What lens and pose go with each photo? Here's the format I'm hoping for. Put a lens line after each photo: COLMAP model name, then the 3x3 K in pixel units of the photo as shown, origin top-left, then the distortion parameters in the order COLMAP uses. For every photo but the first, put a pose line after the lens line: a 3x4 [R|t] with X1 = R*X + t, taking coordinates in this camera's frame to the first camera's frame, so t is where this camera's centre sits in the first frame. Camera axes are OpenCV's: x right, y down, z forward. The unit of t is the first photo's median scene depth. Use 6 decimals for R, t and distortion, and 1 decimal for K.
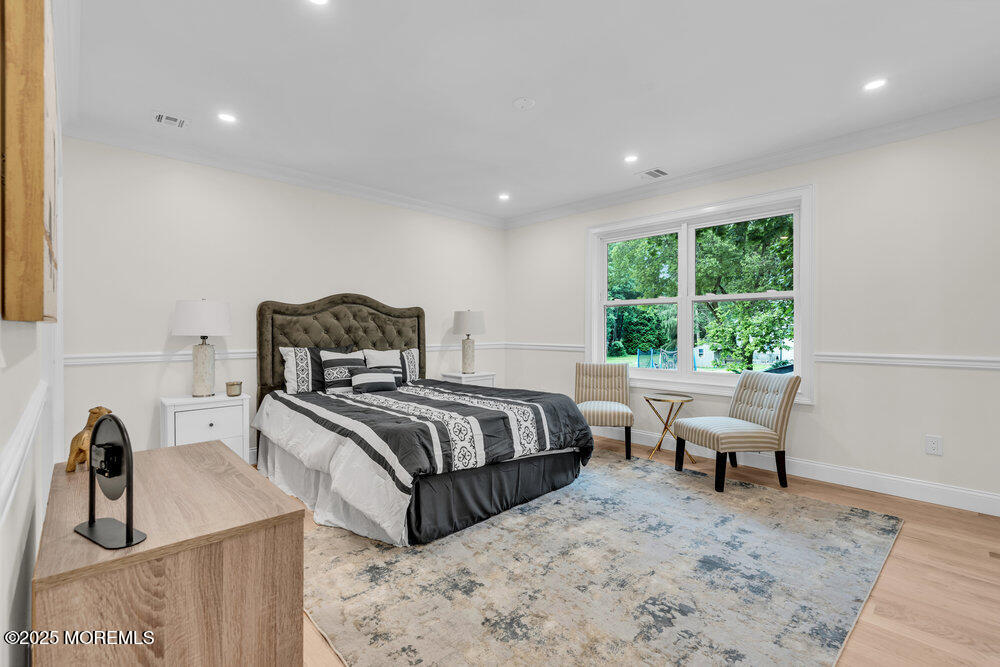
lens RADIAL K [[447.3, 0, 499.9], [0, 447.3, 333.9], [0, 0, 1]] dist [-0.004198, 0.000612]
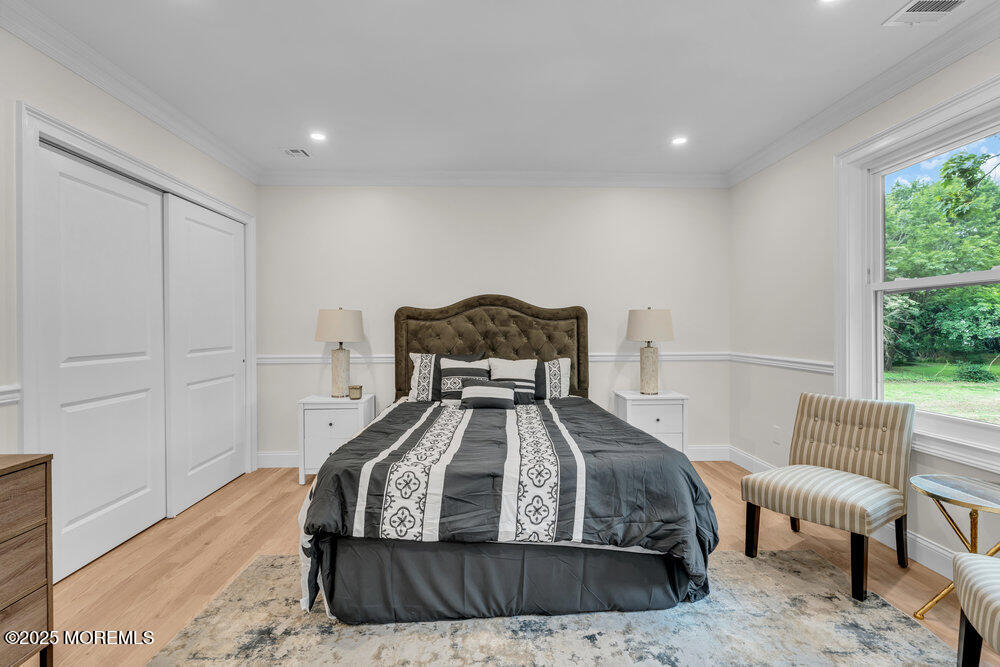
lens RADIAL K [[471.0, 0, 501.0], [0, 471.0, 328.2], [0, 0, 1]] dist [-0.000493, 0.000640]
pose [[0.748835, -0.003385, -0.662748, 0.347927], [-0.001135, 0.999979, -0.006390, -0.018720], [0.662755, 0.005537, 0.748816, 0.351221]]
